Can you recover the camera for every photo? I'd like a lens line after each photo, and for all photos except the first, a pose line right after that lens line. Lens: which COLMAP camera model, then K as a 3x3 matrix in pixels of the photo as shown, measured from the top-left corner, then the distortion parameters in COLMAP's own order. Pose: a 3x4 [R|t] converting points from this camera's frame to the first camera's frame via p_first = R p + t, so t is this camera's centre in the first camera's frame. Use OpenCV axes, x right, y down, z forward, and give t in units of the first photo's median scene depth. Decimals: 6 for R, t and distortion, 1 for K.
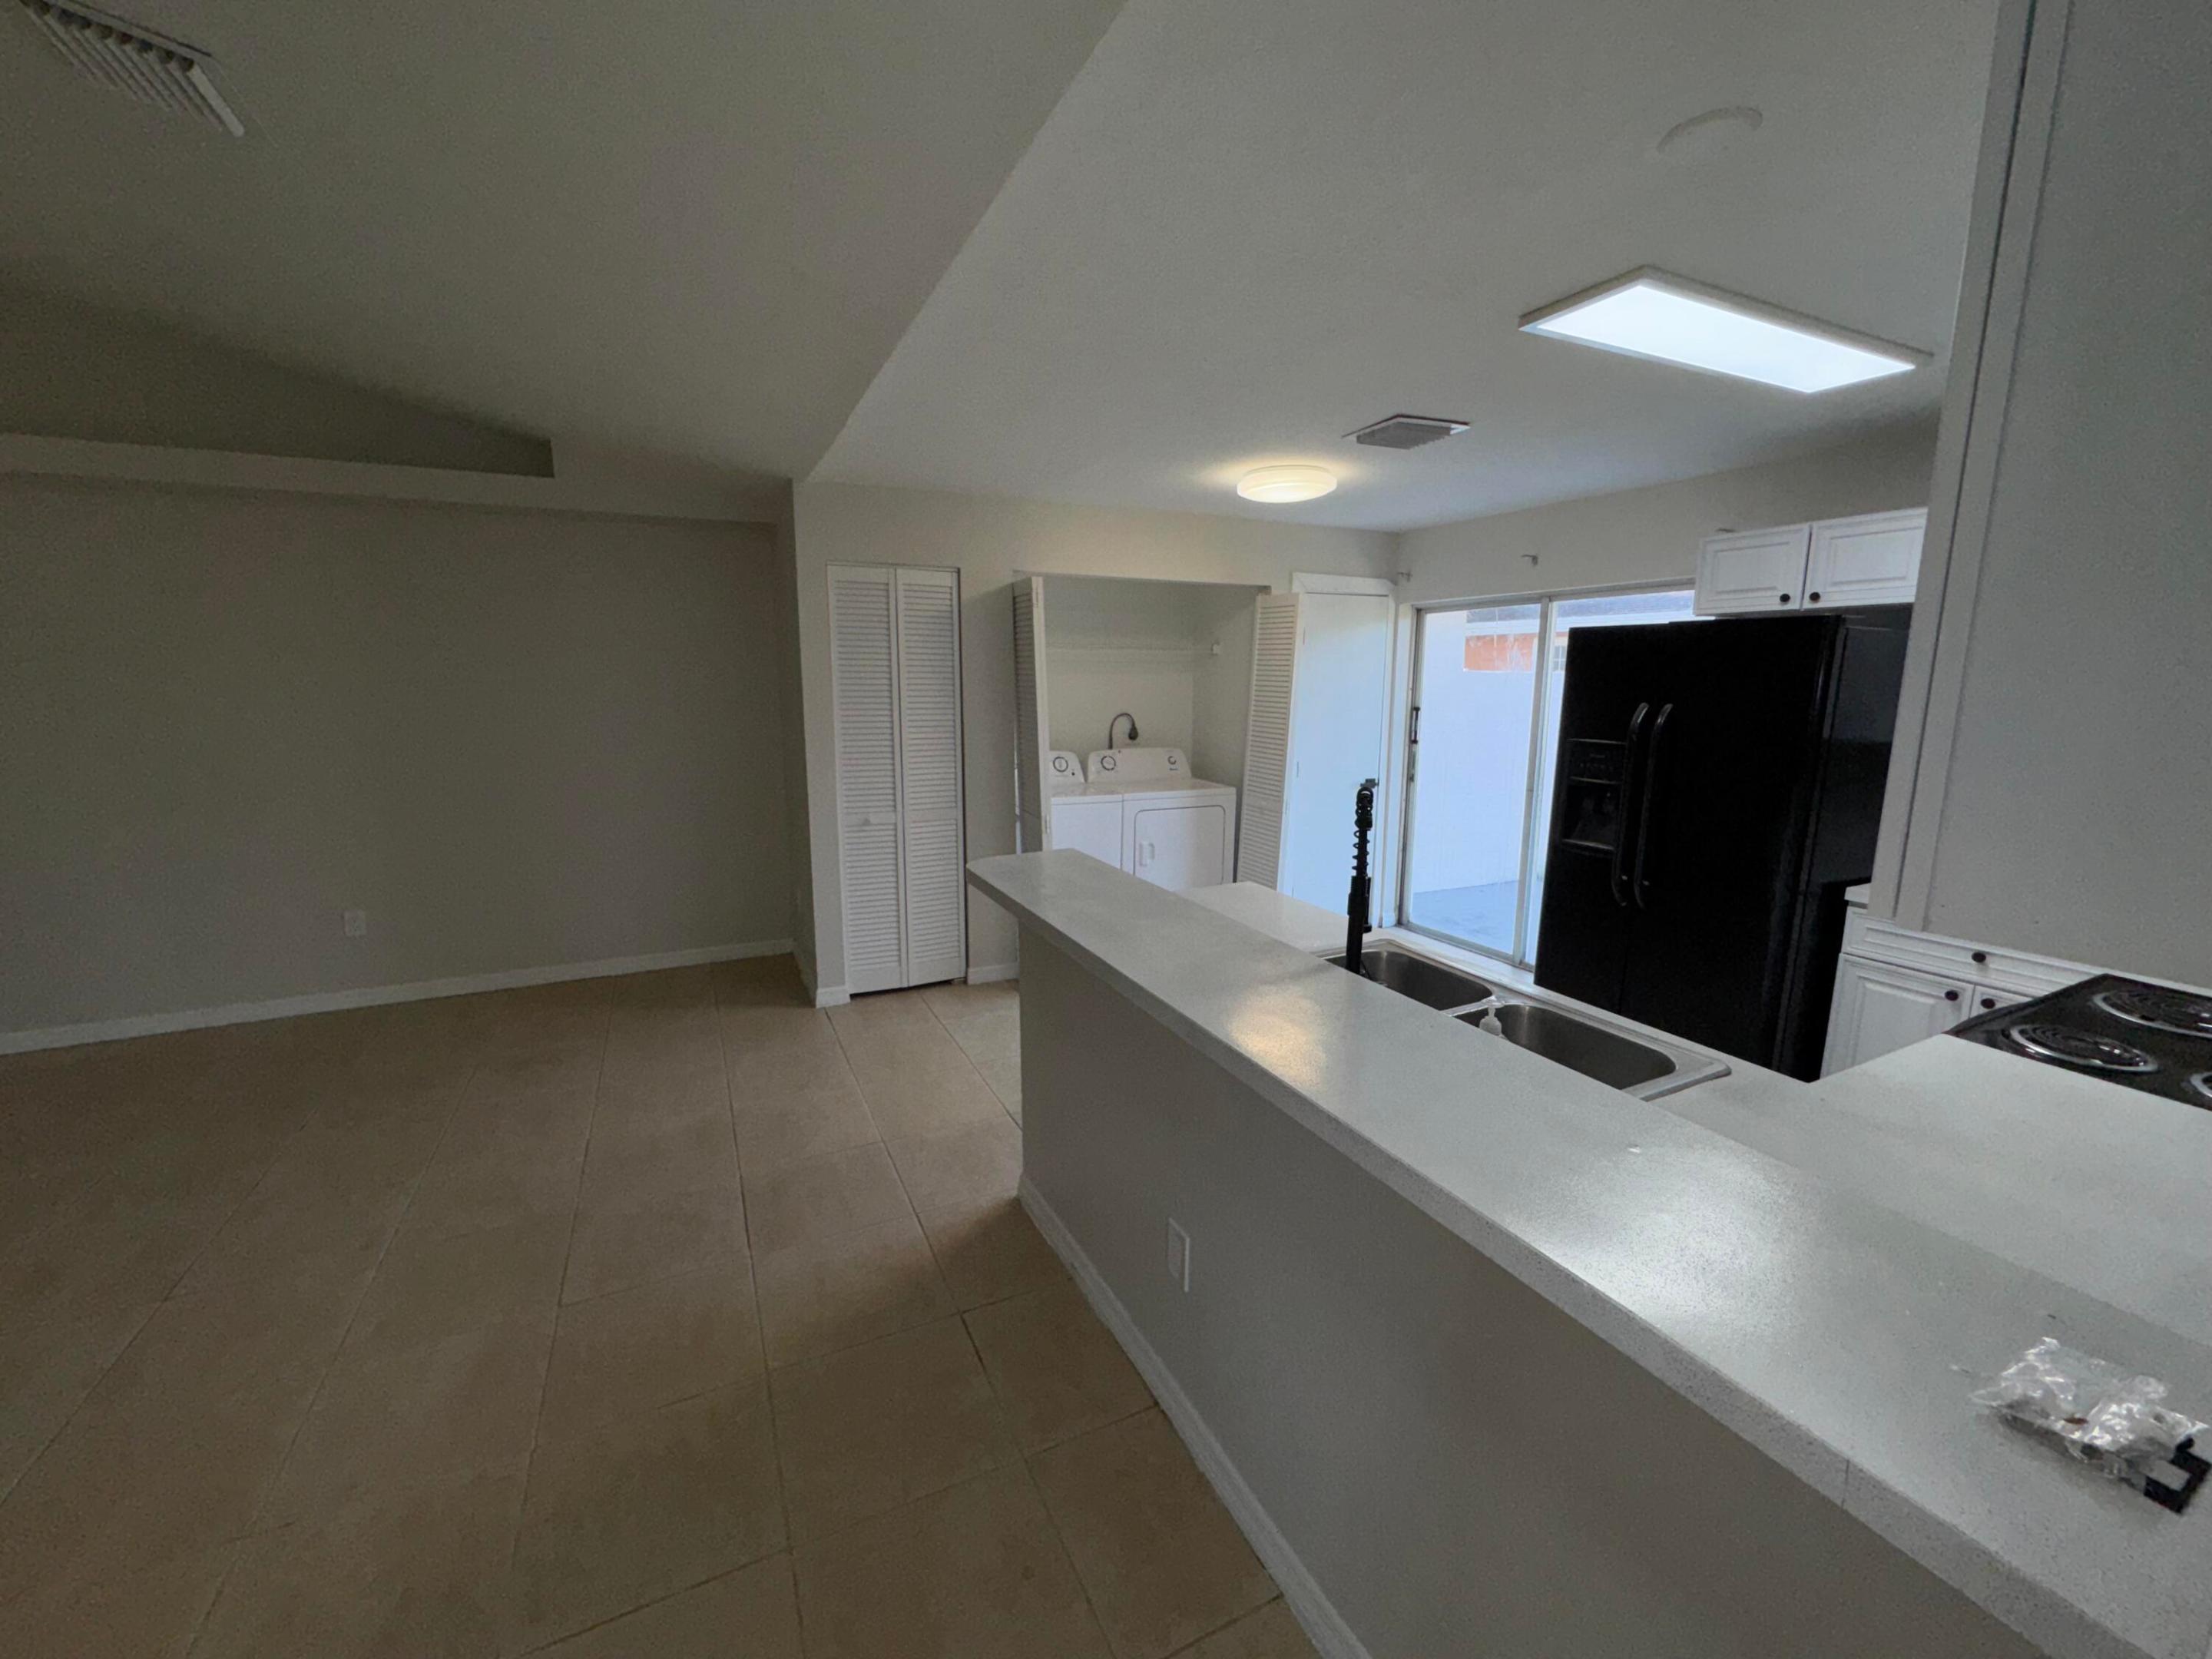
lens RADIAL K [[885.6, 0, 1106.0], [0, 885.6, 829.5], [0, 0, 1]] dist [-0.005590, 0.000617]
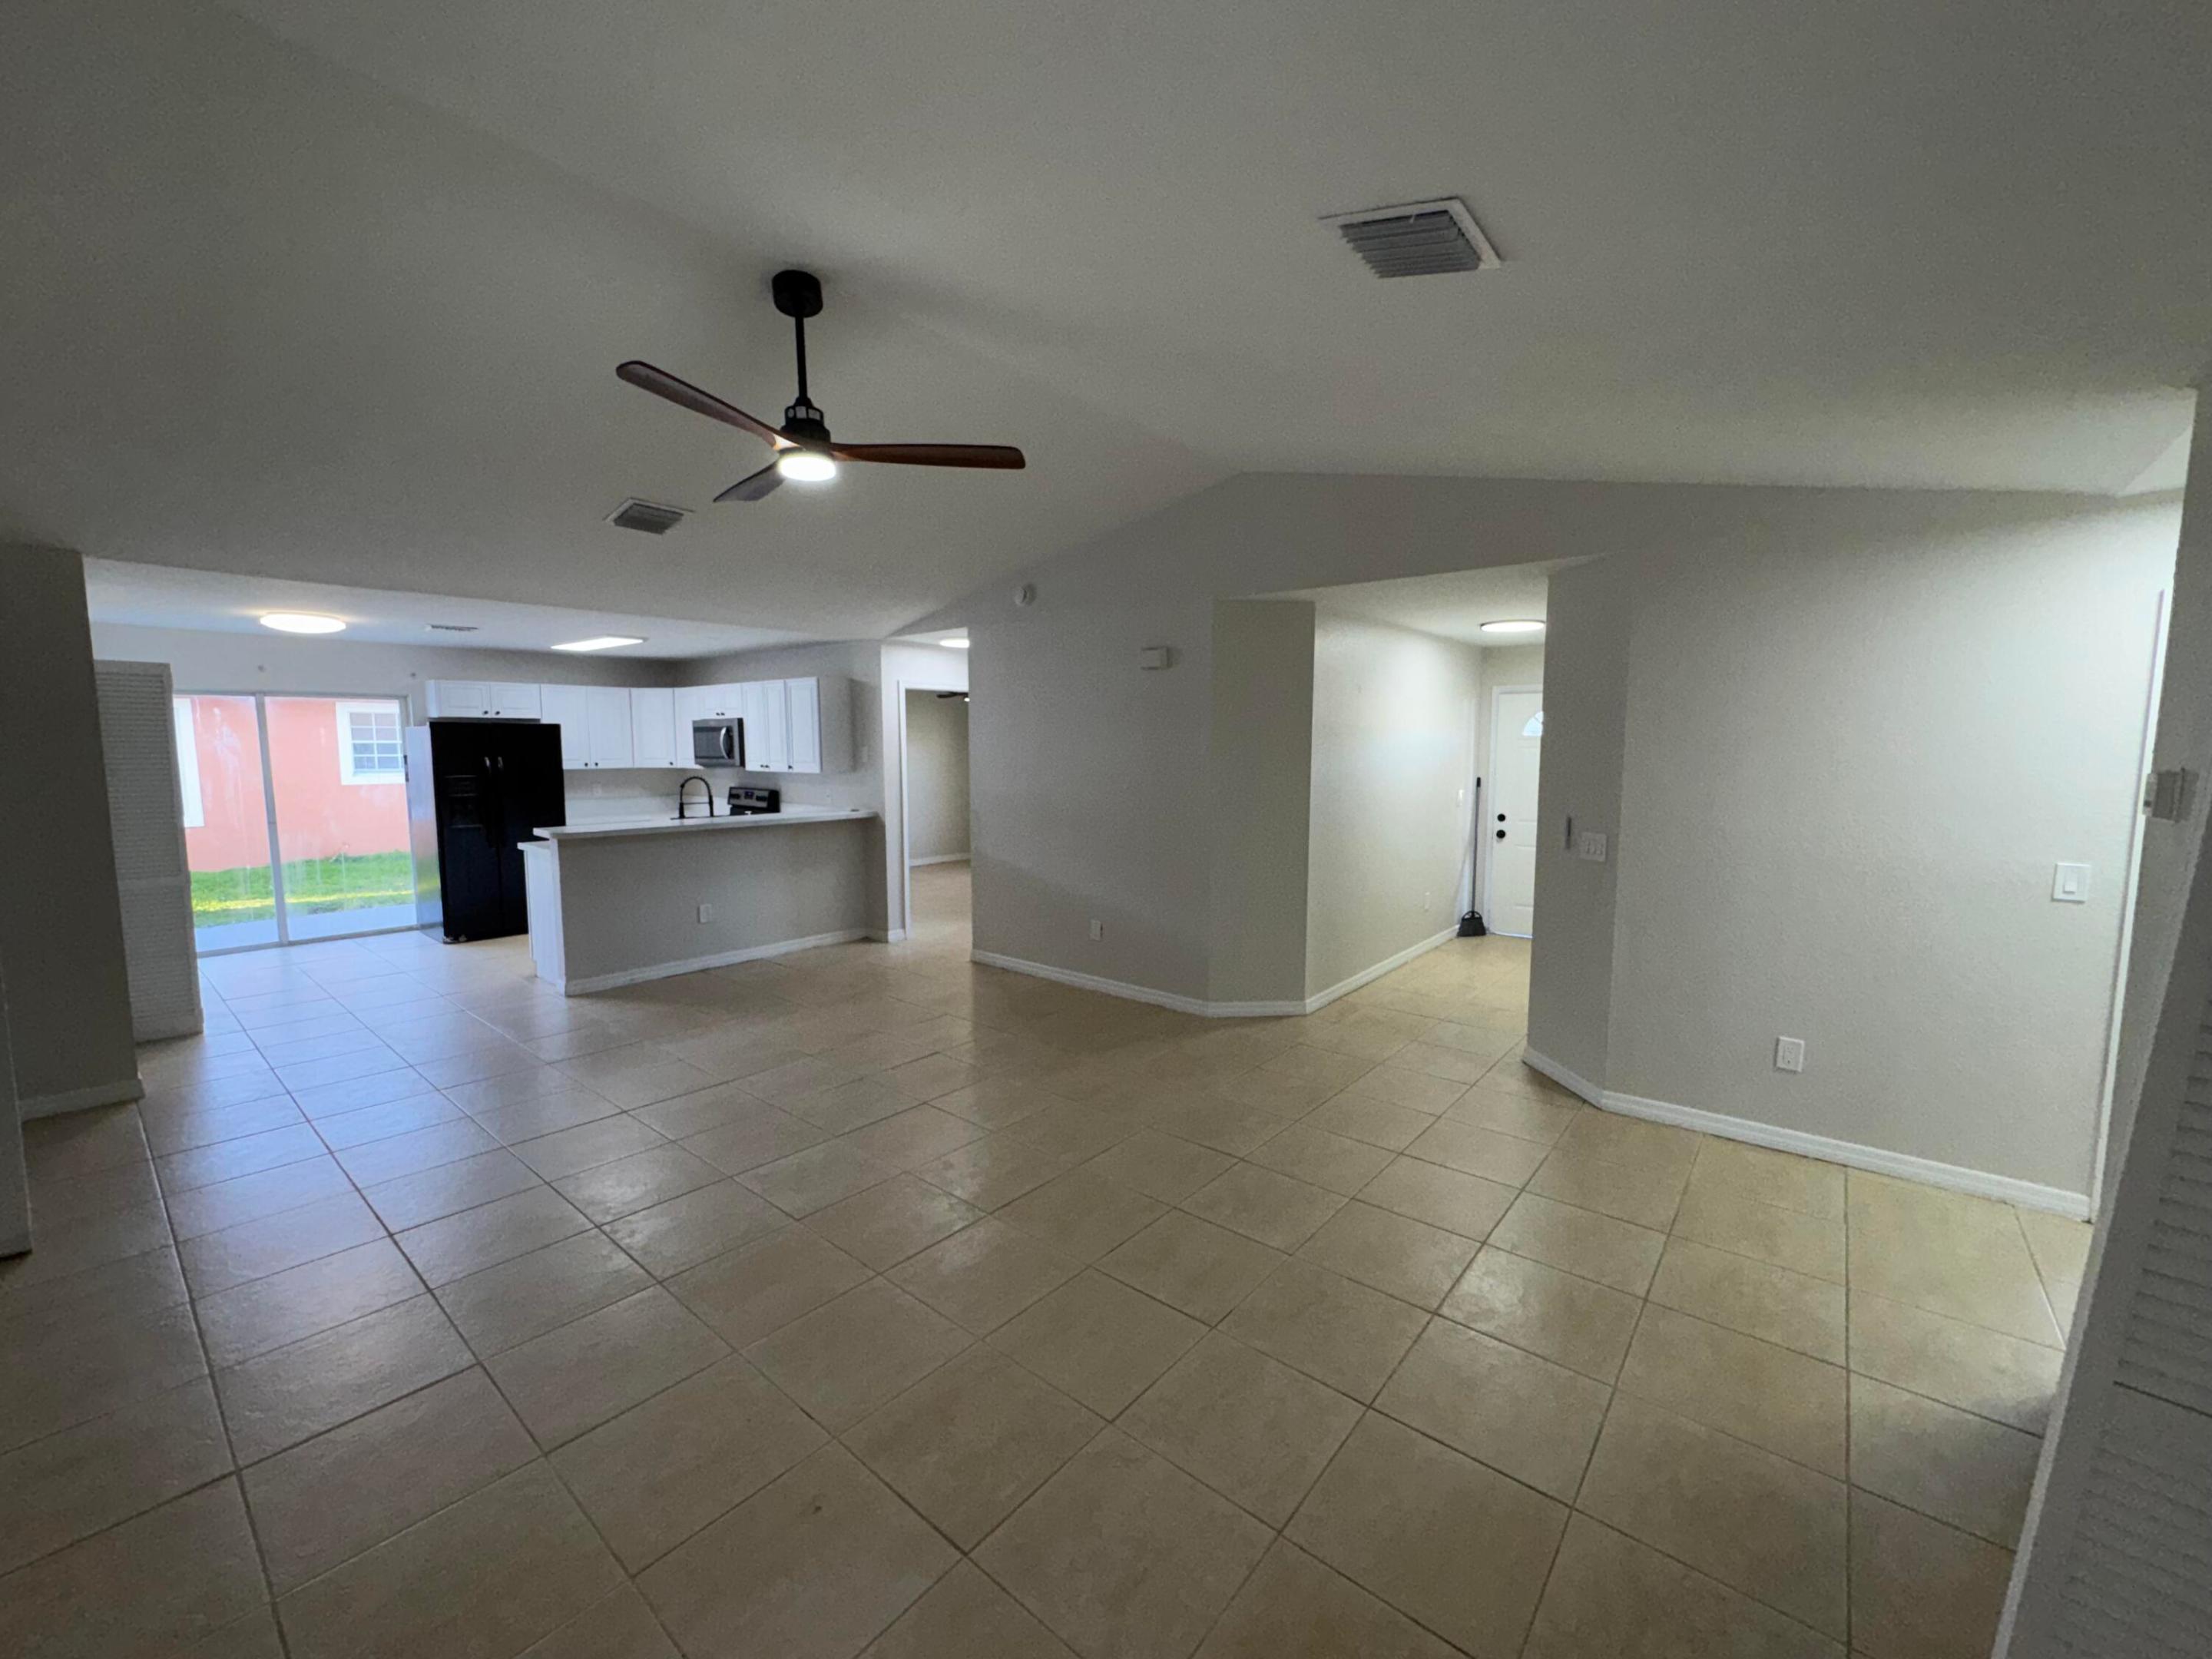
lens RADIAL K [[885.6, 0, 1106.0], [0, 885.6, 829.5], [0, 0, 1]] dist [-0.005590, 0.000617]
pose [[-0.416228, -0.092370, 0.904556, -1.512204], [0.153053, 0.973514, 0.169839, -0.075360], [-0.896286, 0.209137, -0.391066, 0.361909]]
